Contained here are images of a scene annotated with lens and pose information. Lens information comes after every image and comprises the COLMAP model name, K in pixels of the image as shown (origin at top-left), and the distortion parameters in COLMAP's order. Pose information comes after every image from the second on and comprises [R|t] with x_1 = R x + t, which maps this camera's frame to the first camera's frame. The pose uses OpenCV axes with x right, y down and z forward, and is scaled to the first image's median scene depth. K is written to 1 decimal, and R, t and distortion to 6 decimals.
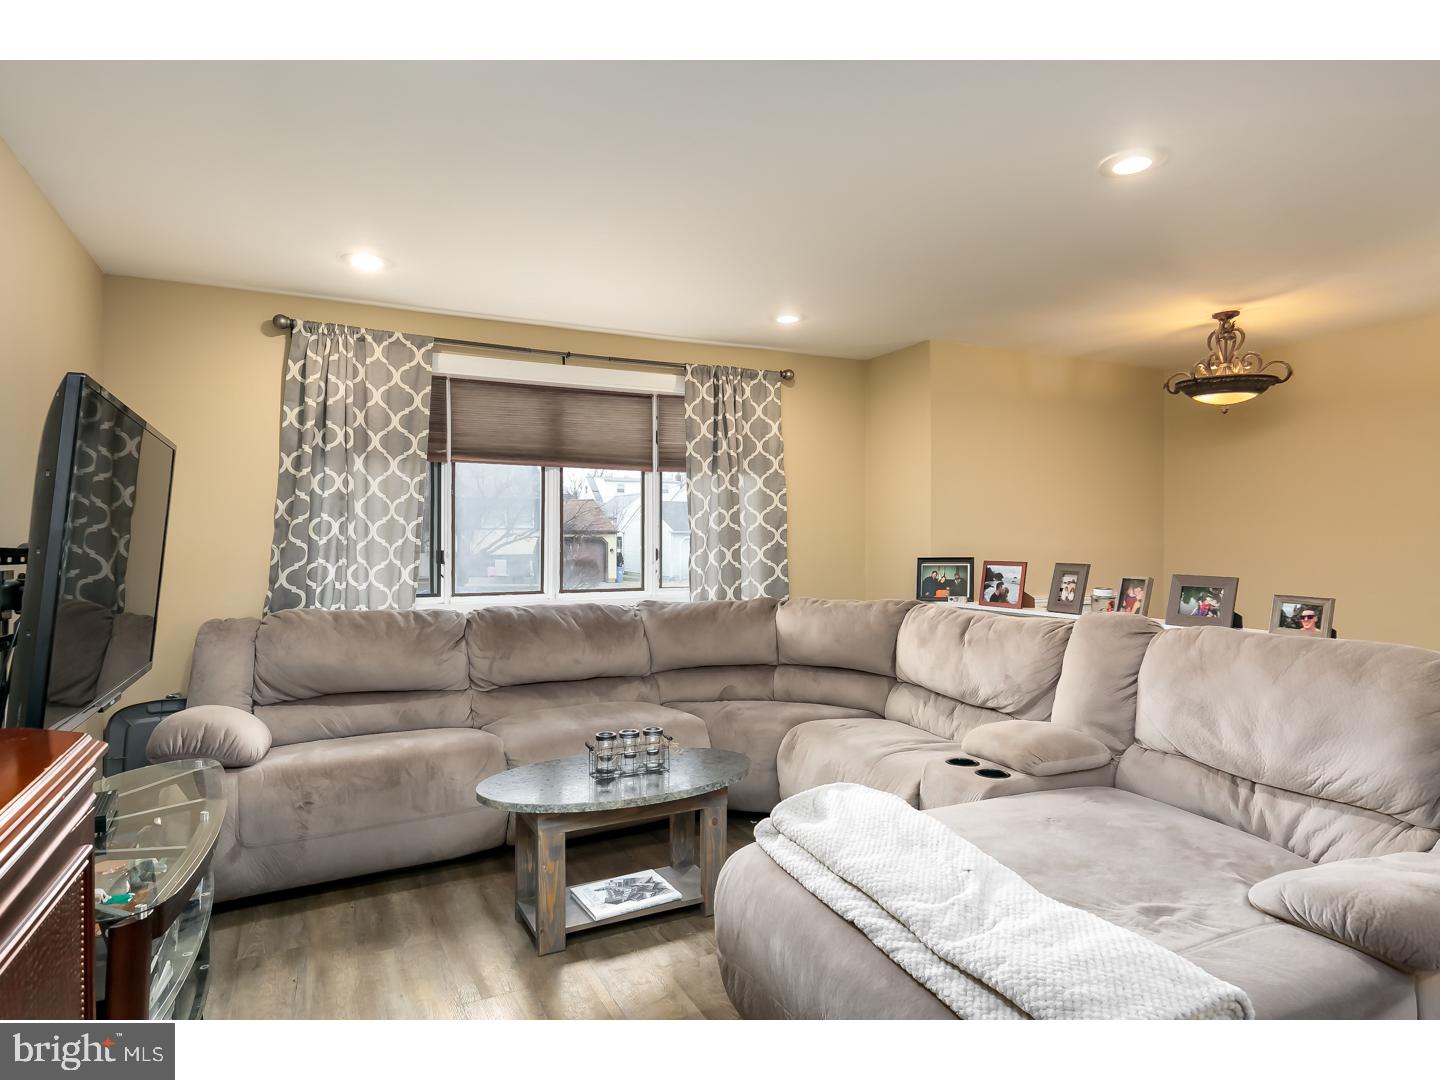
lens RADIAL K [[829.4, 0, 719.5], [0, 829.4, 527.4], [0, 0, 1]] dist [0.006391, -0.000200]
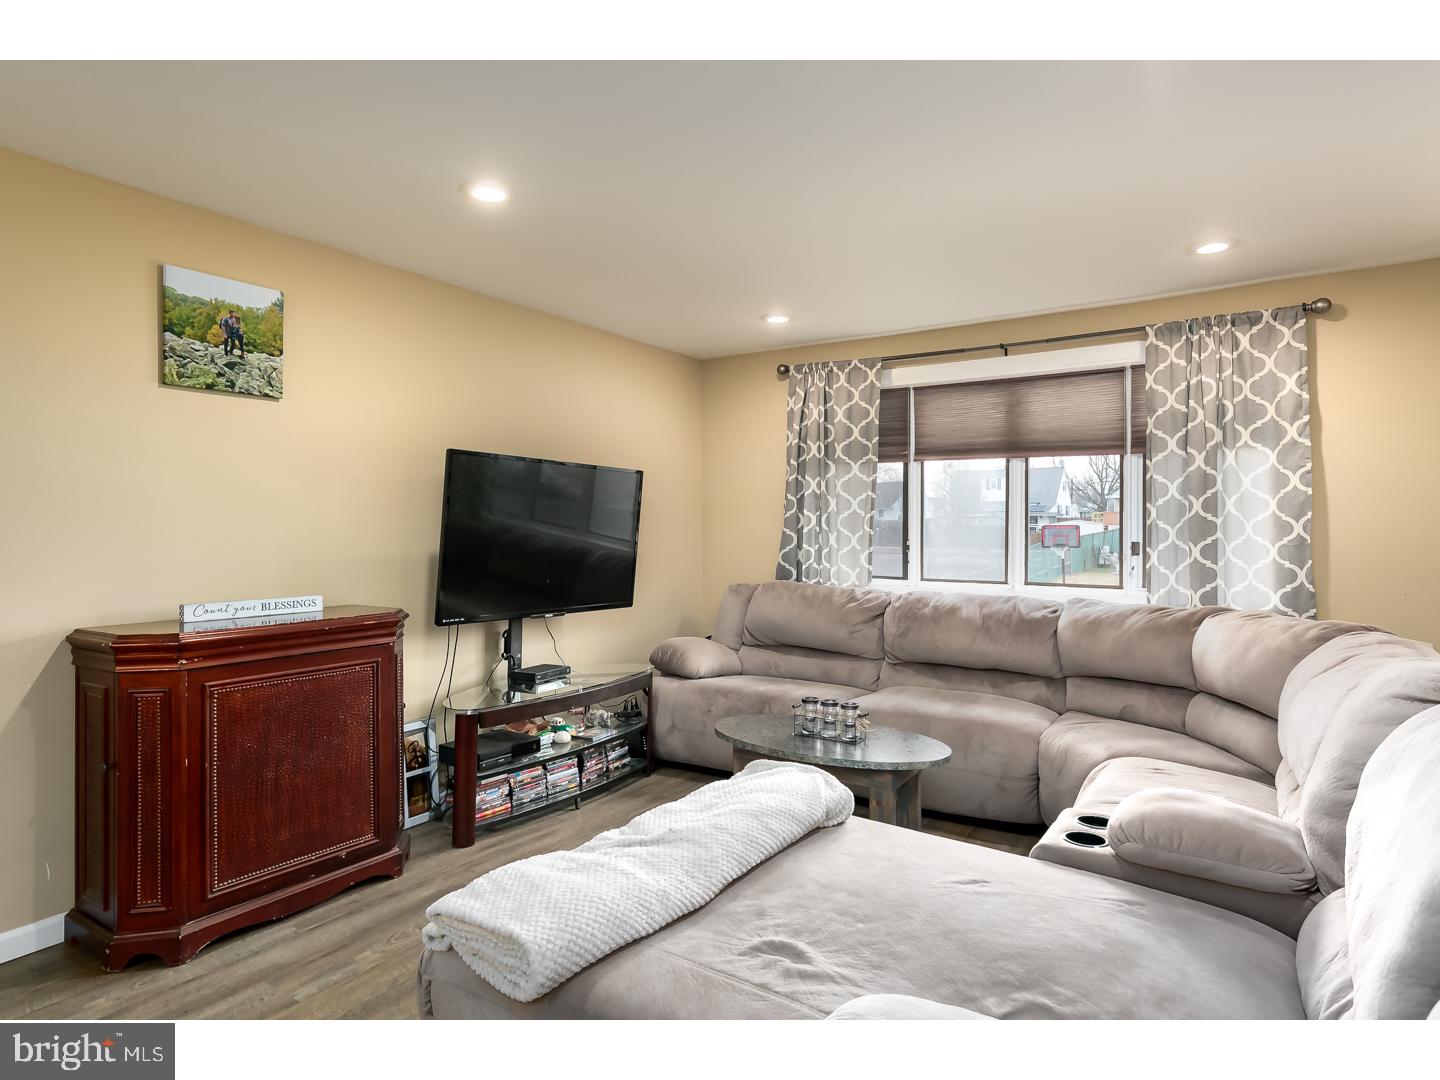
lens RADIAL K [[829.4, 0, 719.5], [0, 829.4, 527.4], [0, 0, 1]] dist [0.006391, -0.000200]
pose [[0.485270, 0.002647, -0.874361, 0.535717], [0.006202, 0.999960, 0.006470, 0.001871], [0.874343, -0.008563, 0.485234, 0.217503]]
